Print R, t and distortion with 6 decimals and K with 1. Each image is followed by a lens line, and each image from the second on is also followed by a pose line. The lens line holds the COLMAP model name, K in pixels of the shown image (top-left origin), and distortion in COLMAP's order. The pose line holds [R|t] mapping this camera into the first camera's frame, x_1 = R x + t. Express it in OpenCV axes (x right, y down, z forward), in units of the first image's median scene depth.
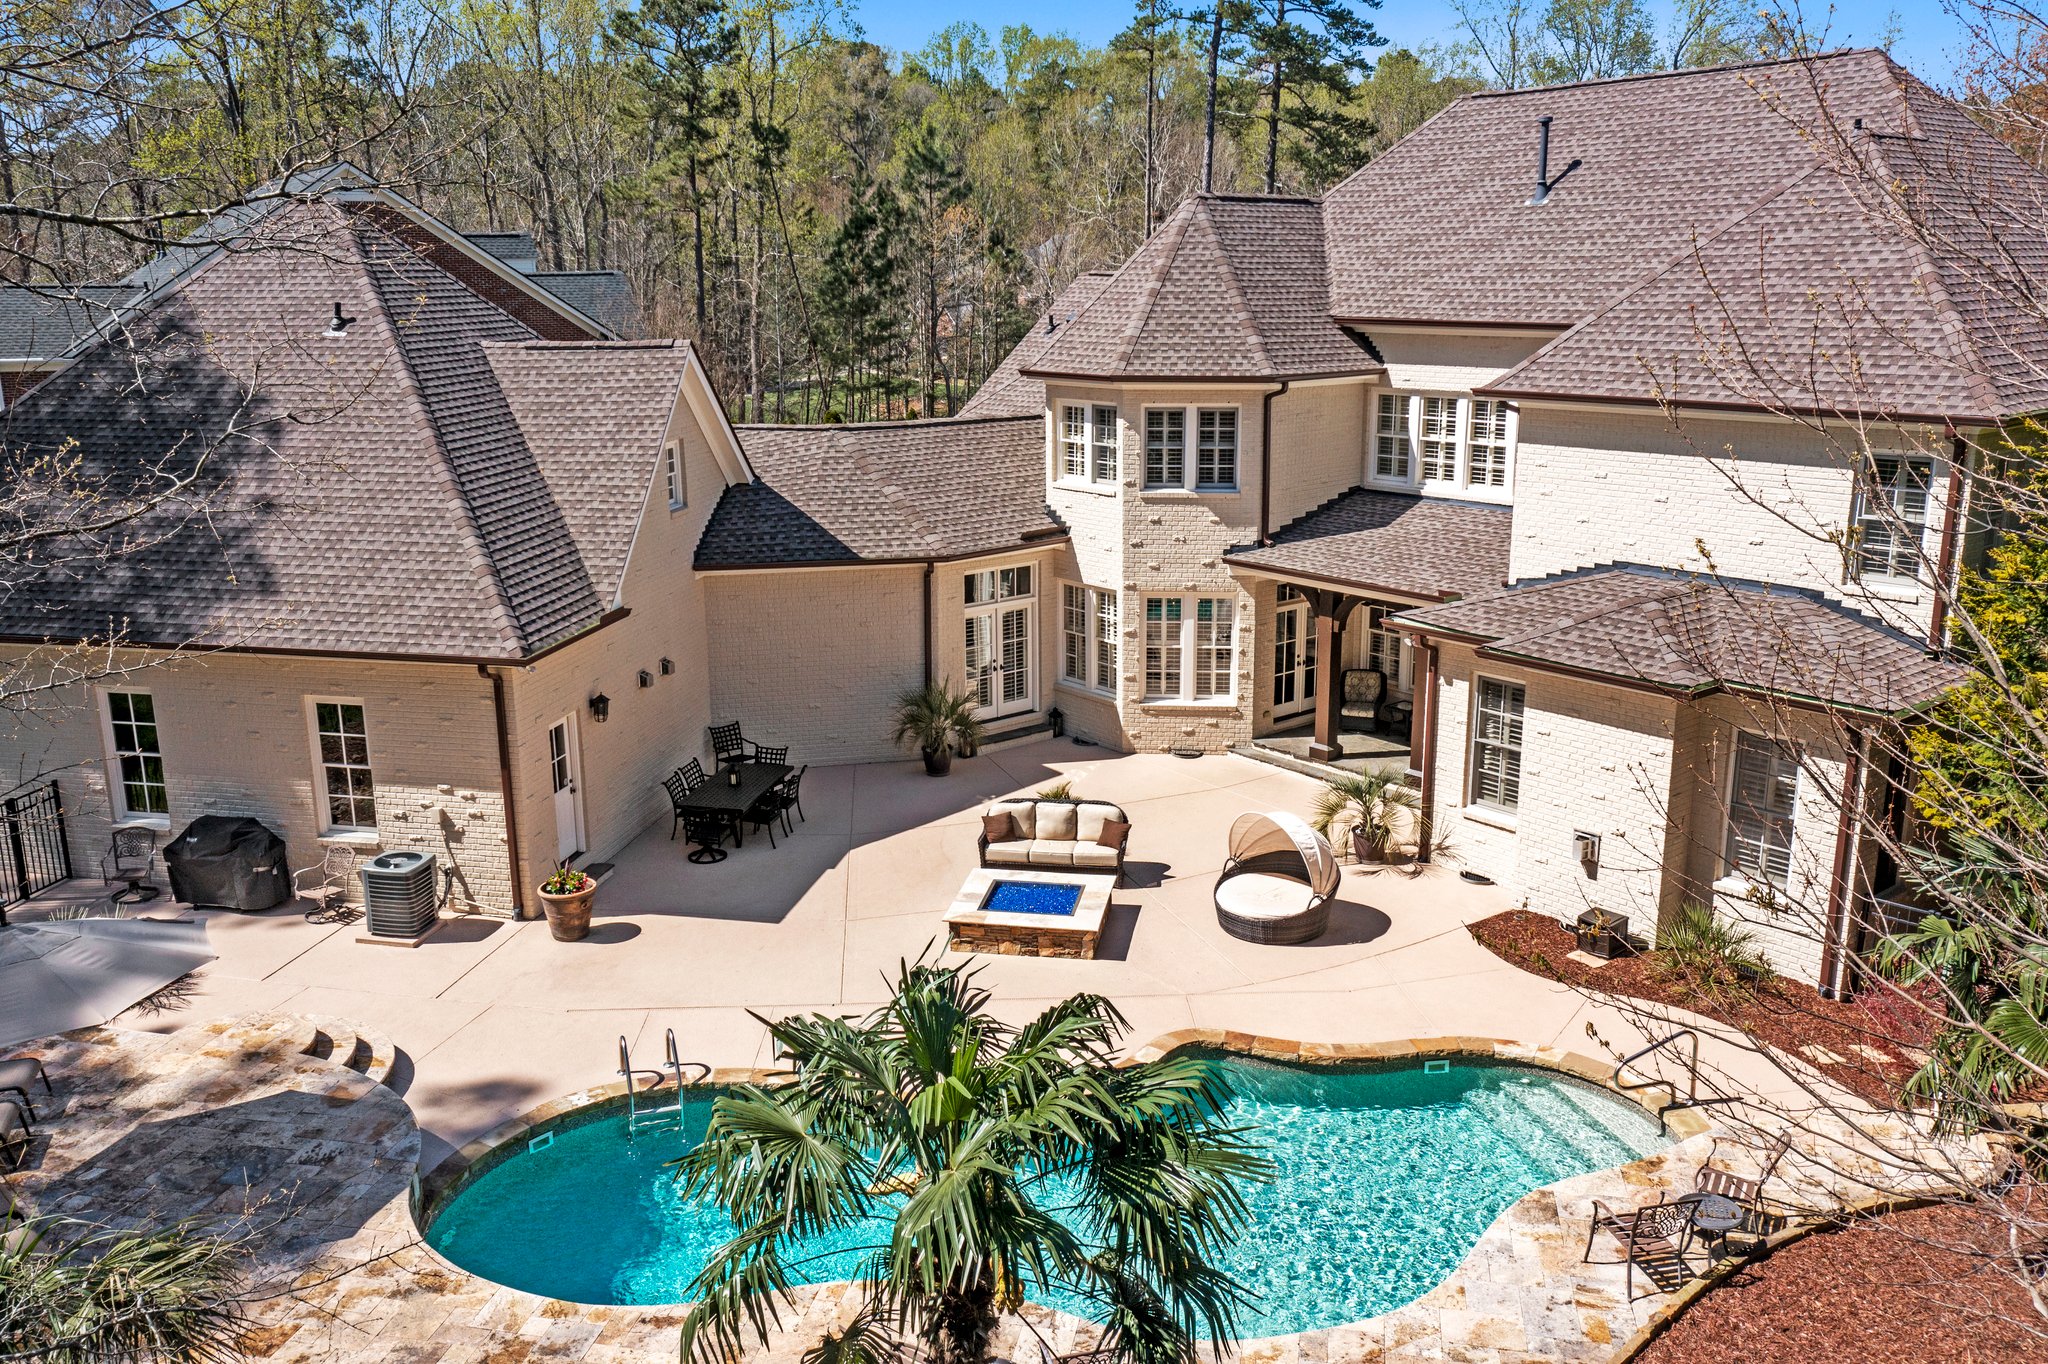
lens RADIAL K [[1650.0, 0, 1022.5], [0, 1650.0, 624.5], [0, 0, 1]] dist [0.001092, 0.005139]
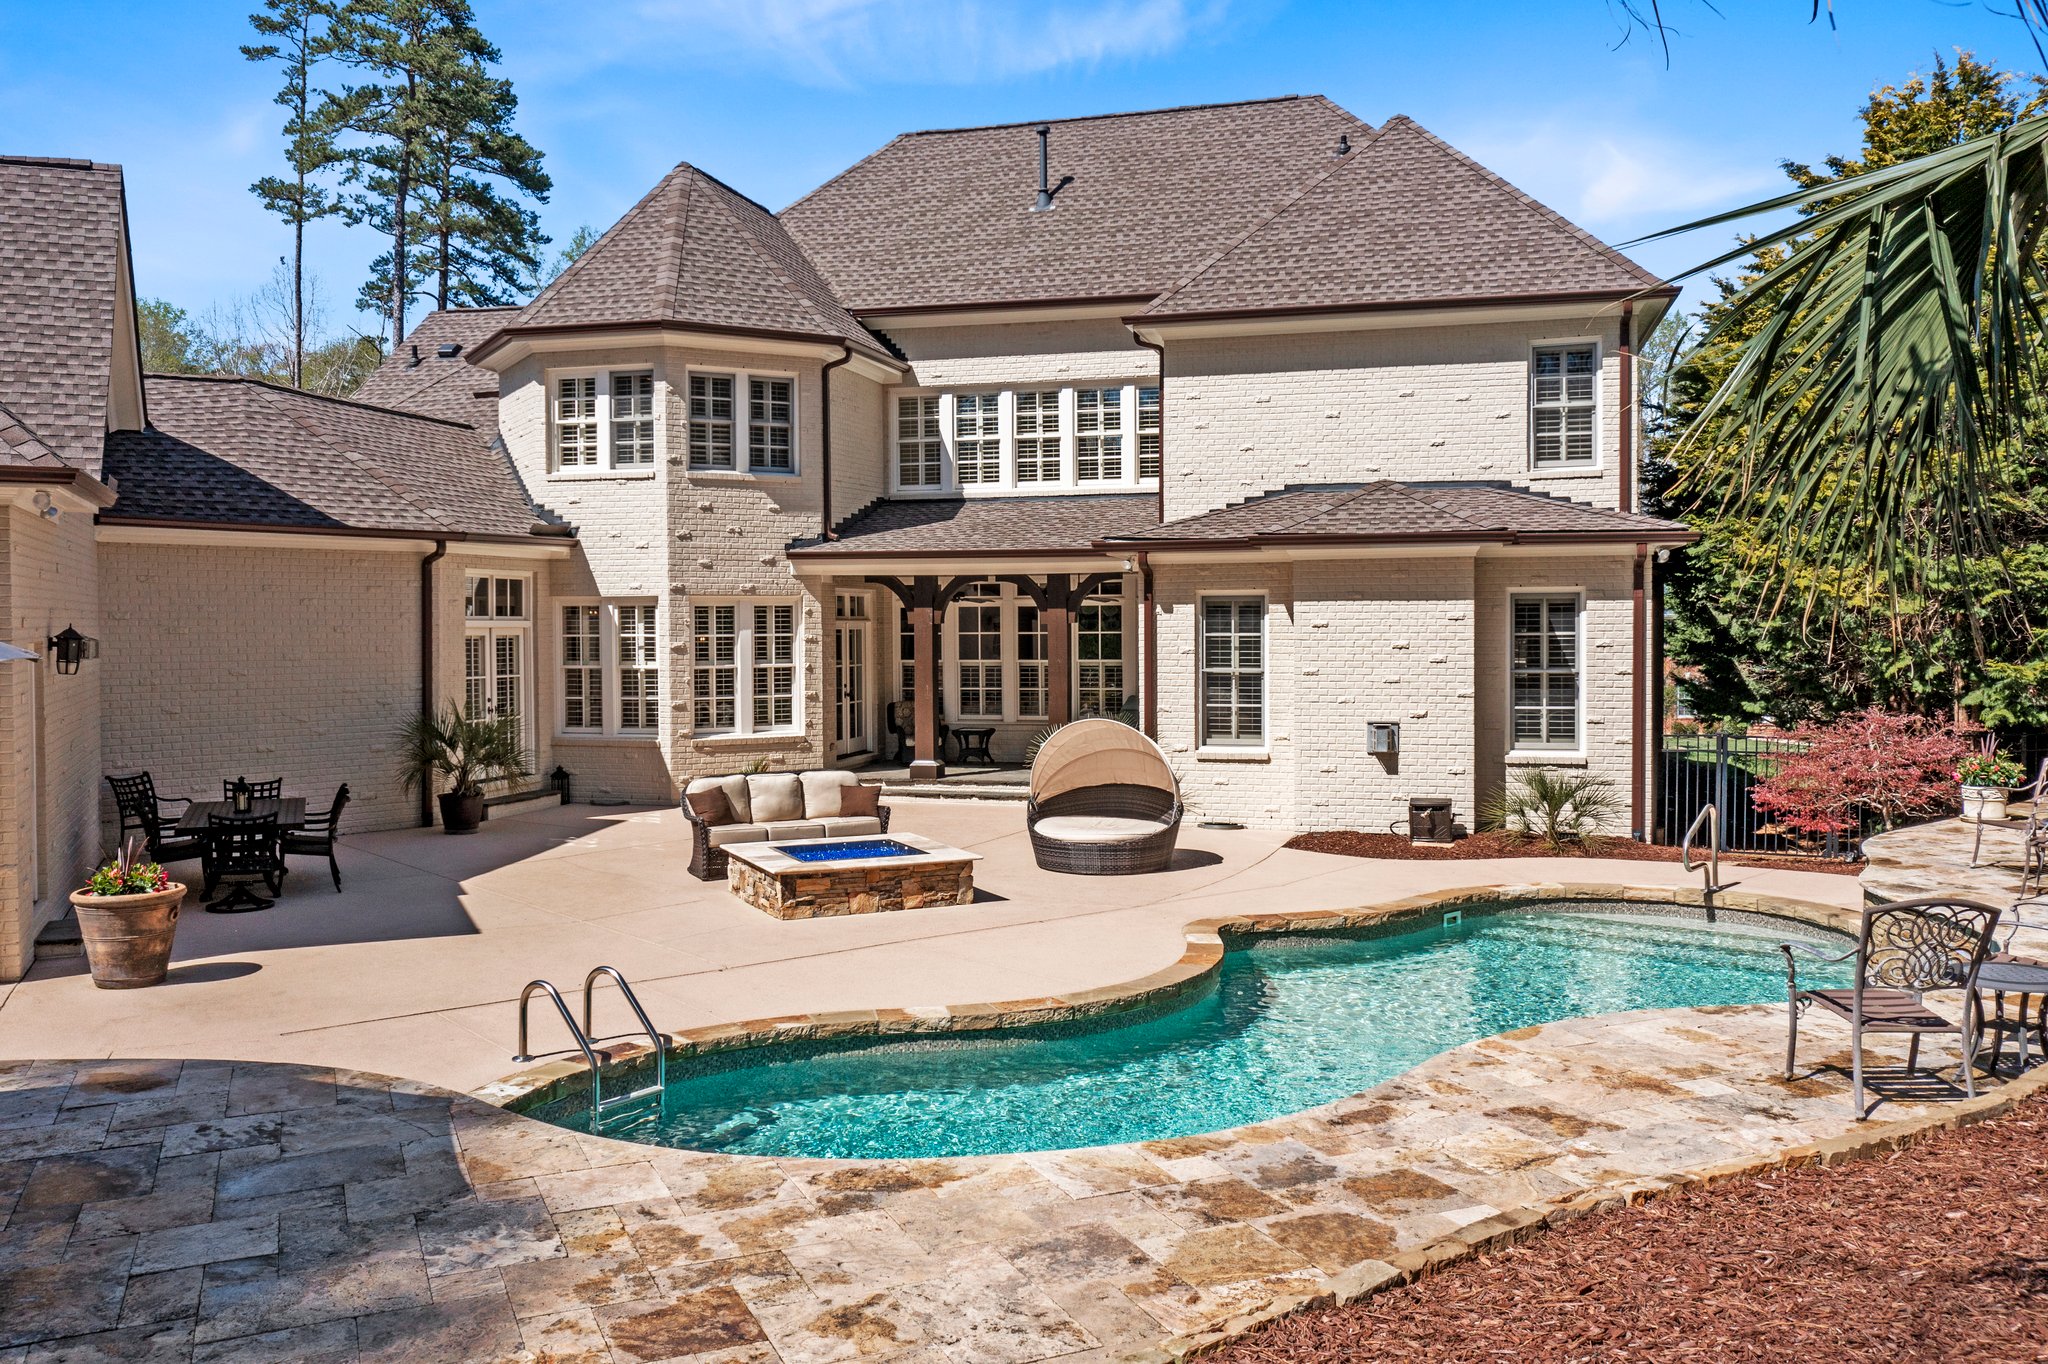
lens RADIAL K [[1650.0, 0, 1022.5], [0, 1650.0, 624.5], [0, 0, 1]] dist [0.001092, 0.005139]
pose [[0.810198, 0.003264, 0.586147, -0.271717], [0.122415, 0.976992, -0.174648, 0.155893], [-0.573231, 0.213252, 0.791157, 0.277283]]
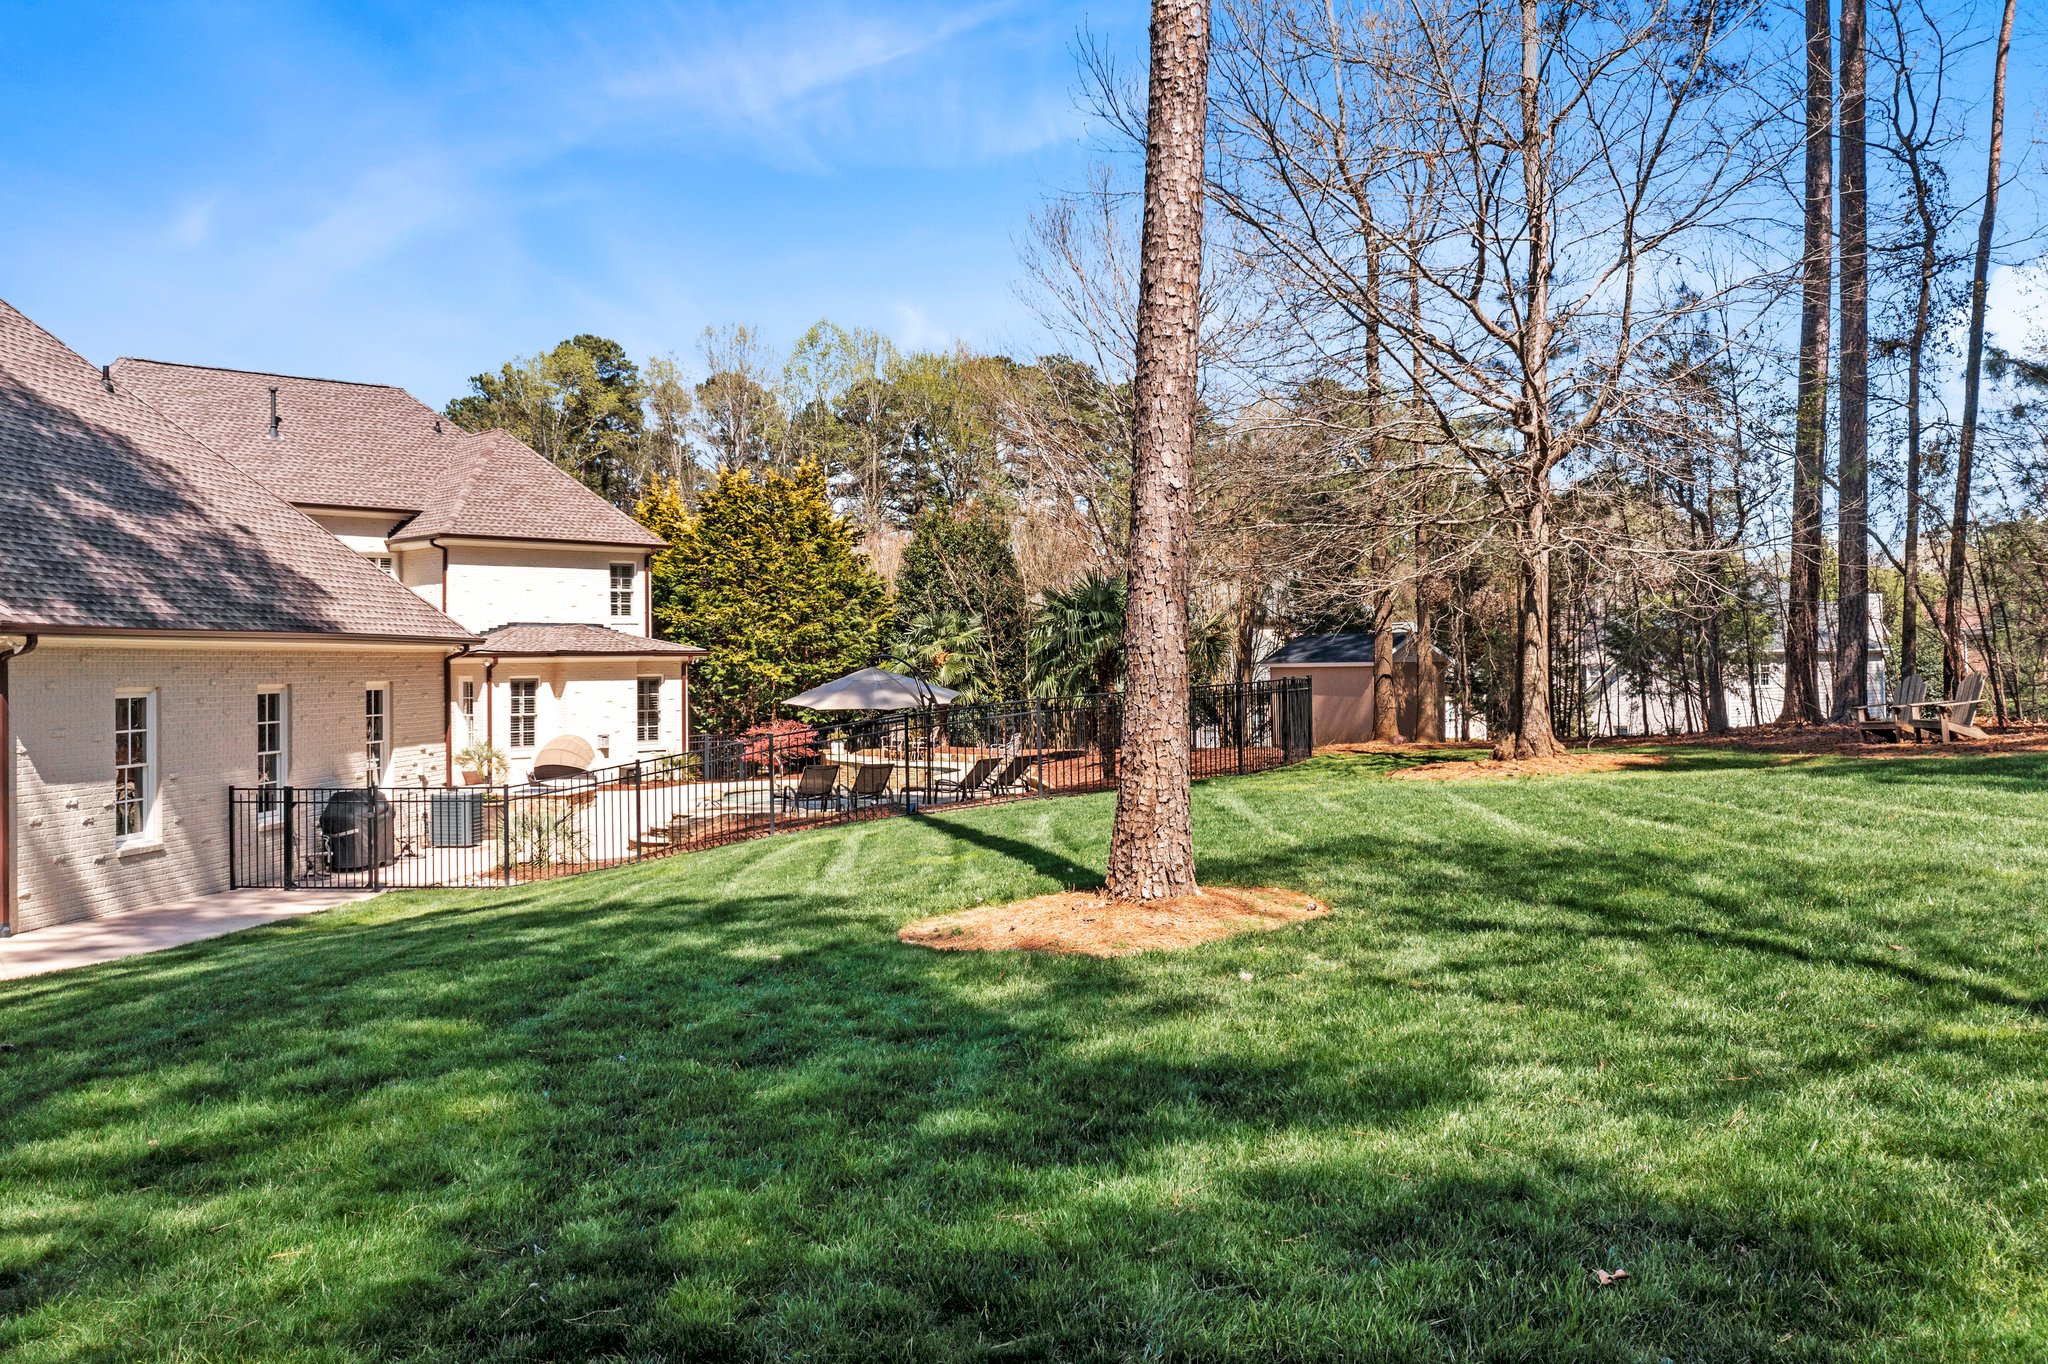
lens RADIAL K [[1628.4, 0, 1023.0], [0, 1628.4, 674.3], [0, 0, 1]] dist [0.001374, 0.008921]
pose [[-0.094096, 0.006318, 0.995543, -1.303448], [0.223265, 0.974644, 0.014917, 0.103589], [-0.970205, 0.223674, -0.093120, 0.492623]]
